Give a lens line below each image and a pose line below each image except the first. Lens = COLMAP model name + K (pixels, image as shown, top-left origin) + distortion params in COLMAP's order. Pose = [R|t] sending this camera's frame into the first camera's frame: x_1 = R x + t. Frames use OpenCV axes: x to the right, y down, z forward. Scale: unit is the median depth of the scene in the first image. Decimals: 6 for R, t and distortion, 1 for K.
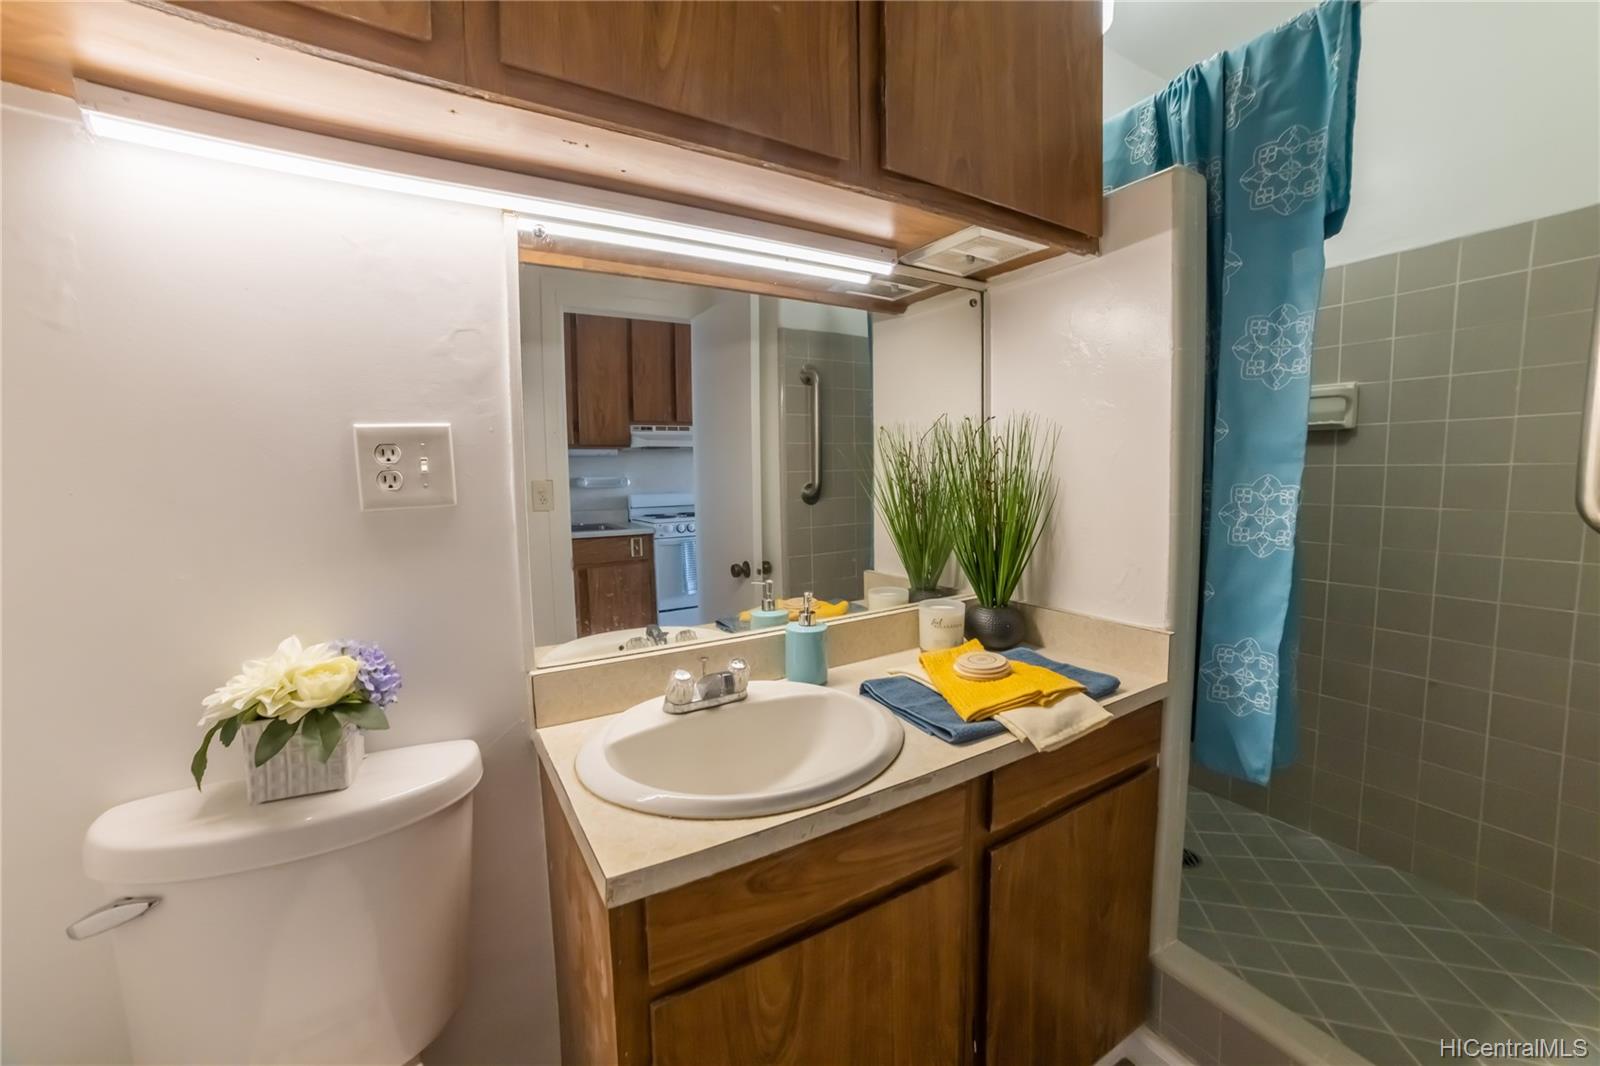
lens RADIAL K [[631.6, 0, 805.8], [0, 631.6, 520.3], [0, 0, 1]] dist [-0.087219, 0.033942]
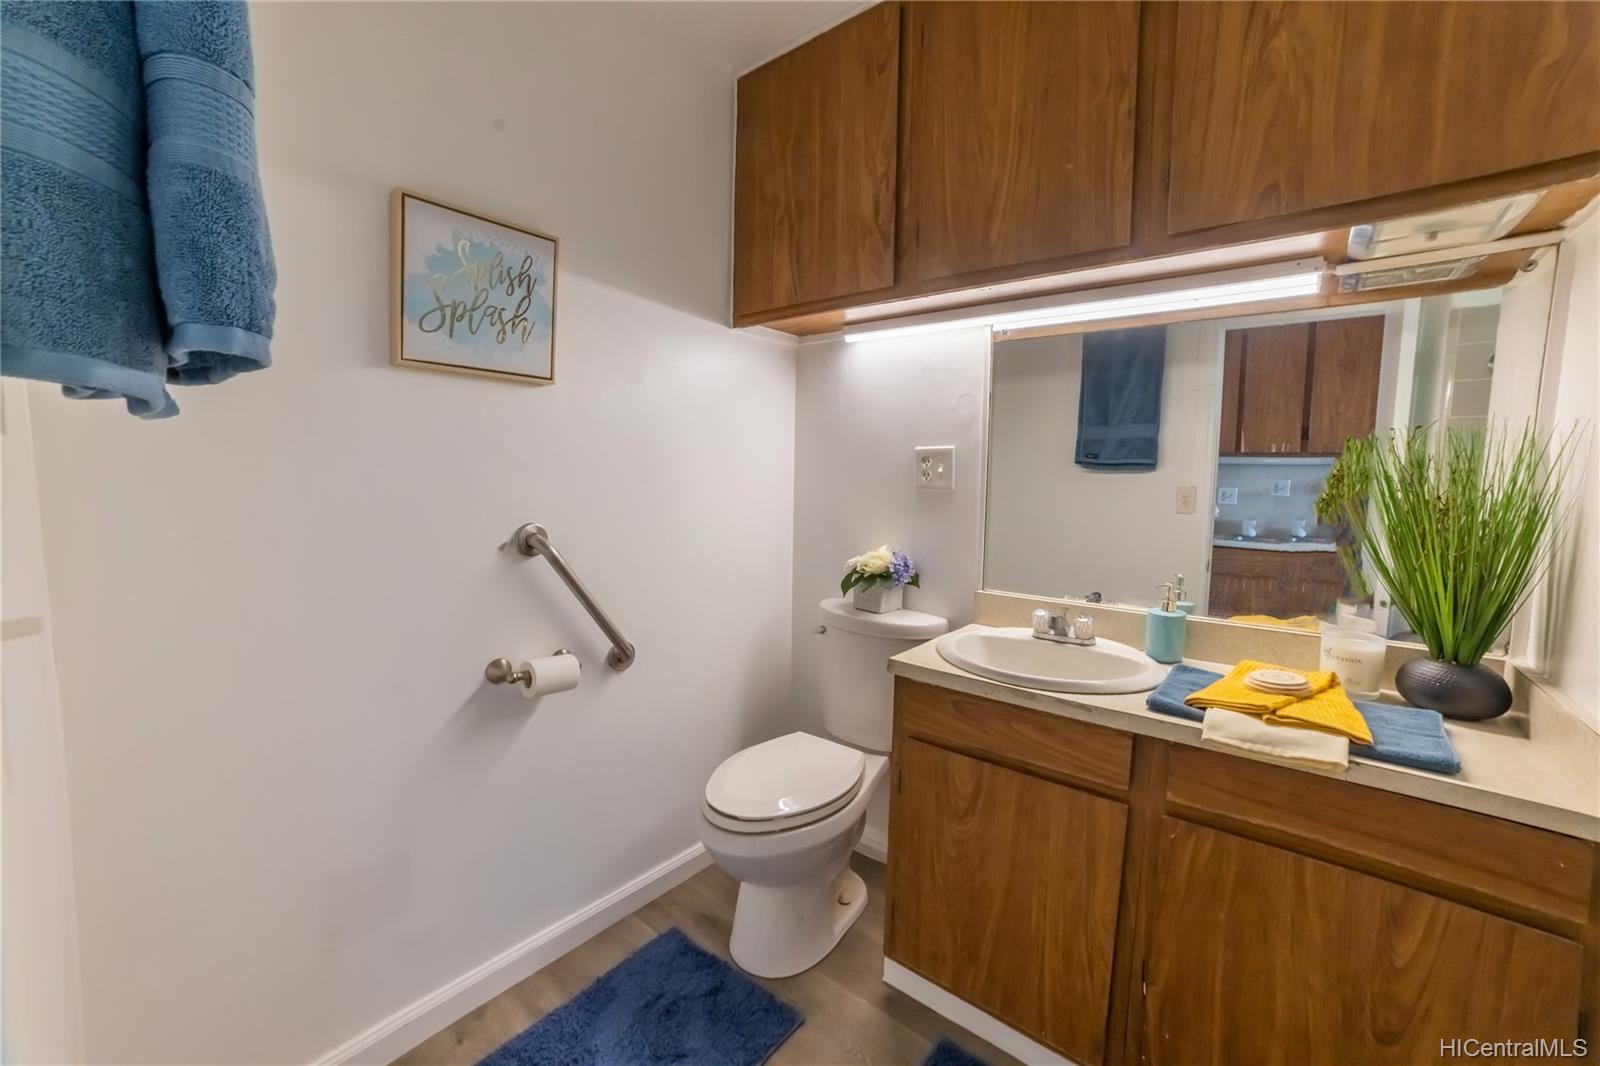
lens RADIAL K [[631.6, 0, 805.8], [0, 631.6, 520.3], [0, 0, 1]] dist [-0.087219, 0.033942]
pose [[0.333774, 0.092013, -0.938152, 1.090799], [-0.100030, 0.993063, 0.061810, -0.007823], [0.937331, 0.073212, 0.340662, -0.050217]]
